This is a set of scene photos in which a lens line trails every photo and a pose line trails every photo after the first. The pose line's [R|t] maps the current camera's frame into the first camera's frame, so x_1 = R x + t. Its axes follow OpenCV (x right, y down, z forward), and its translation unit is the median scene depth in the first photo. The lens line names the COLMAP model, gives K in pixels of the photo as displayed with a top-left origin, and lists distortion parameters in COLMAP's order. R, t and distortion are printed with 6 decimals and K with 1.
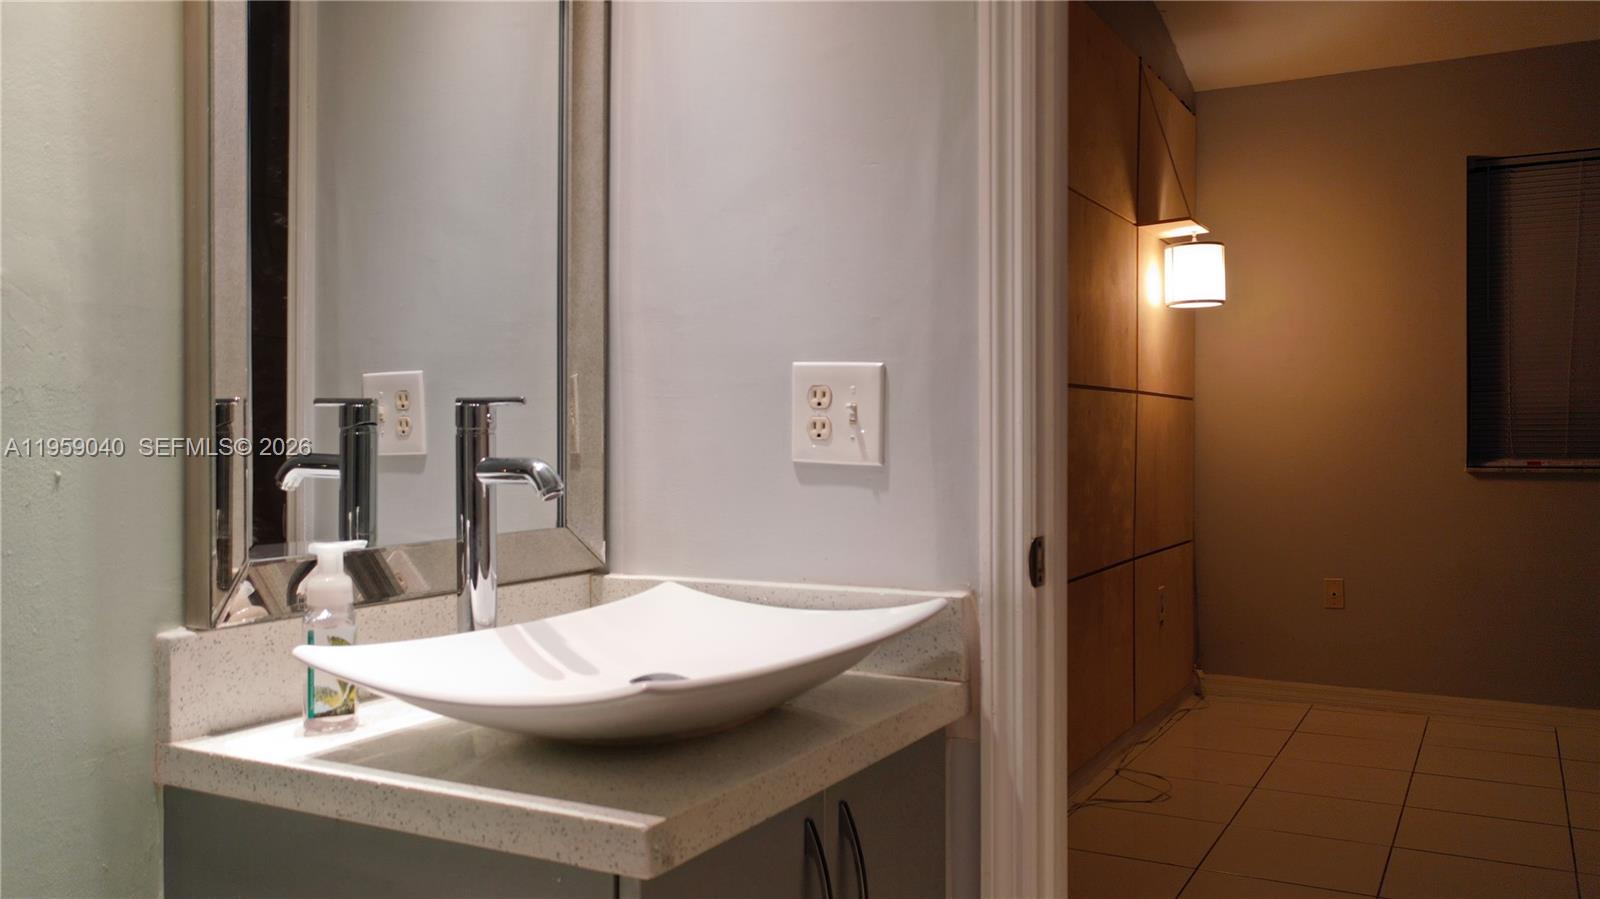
lens RADIAL K [[1273.8, 0, 805.8], [0, 1273.8, 445.1], [0, 0, 1]] dist [0.002570, 0.000958]
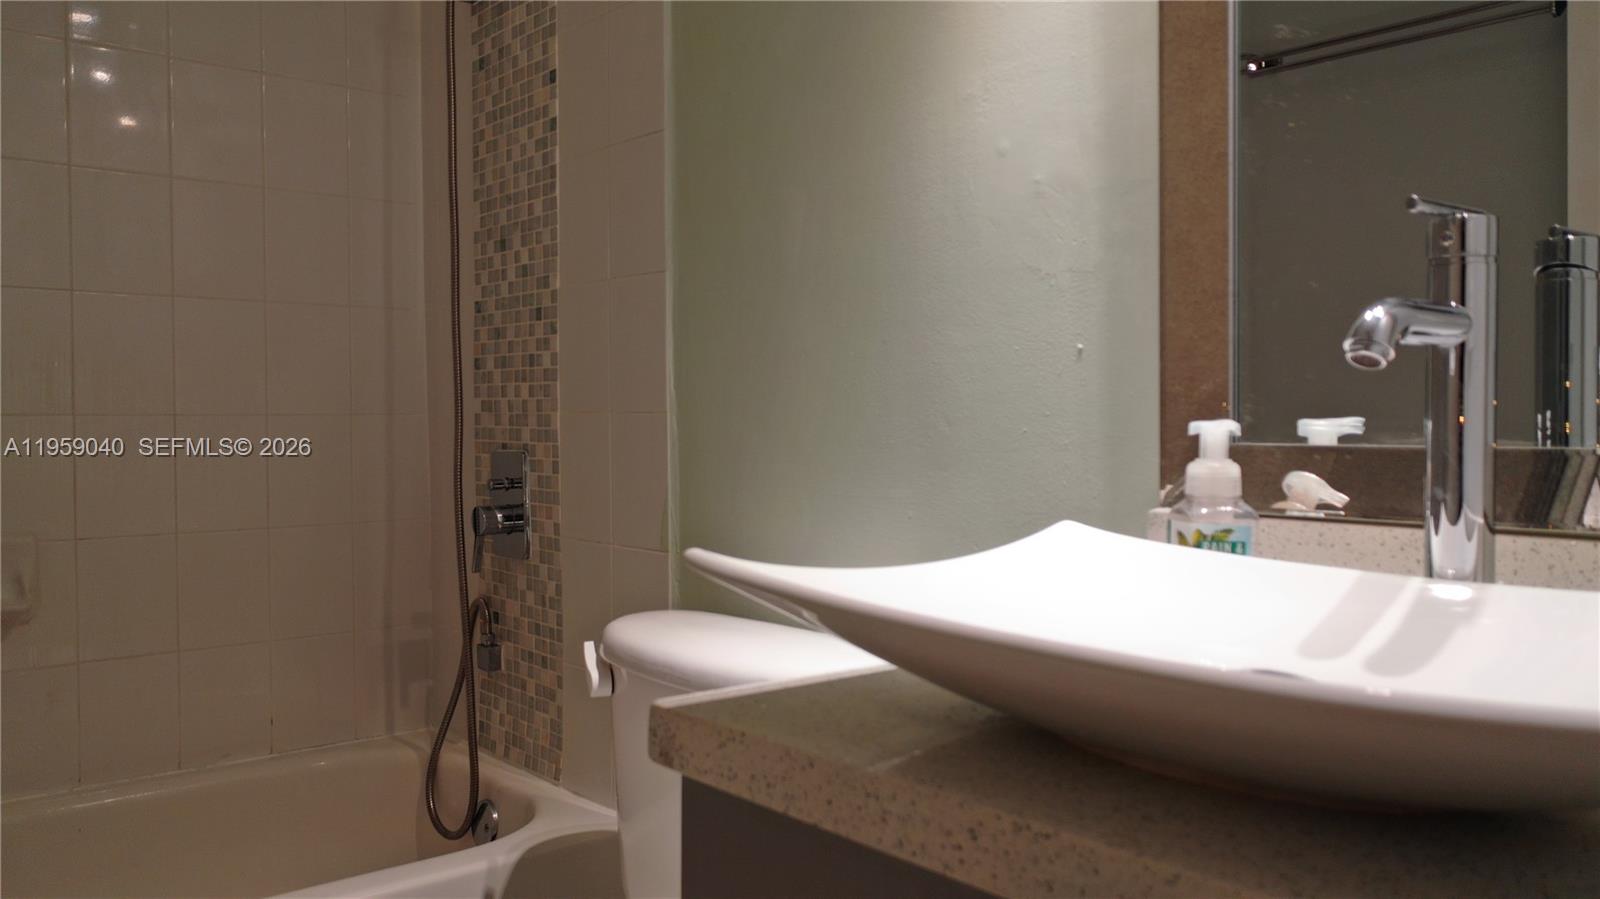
lens RADIAL K [[1273.8, 0, 808.6], [0, 1273.8, 444.1], [0, 0, 1]] dist [0.002570, 0.000958]
pose [[-0.365625, 0.019720, -0.930553, 0.545659], [-0.008338, 0.999666, 0.024460, 0.083038], [0.930725, 0.016702, -0.365338, 1.188912]]
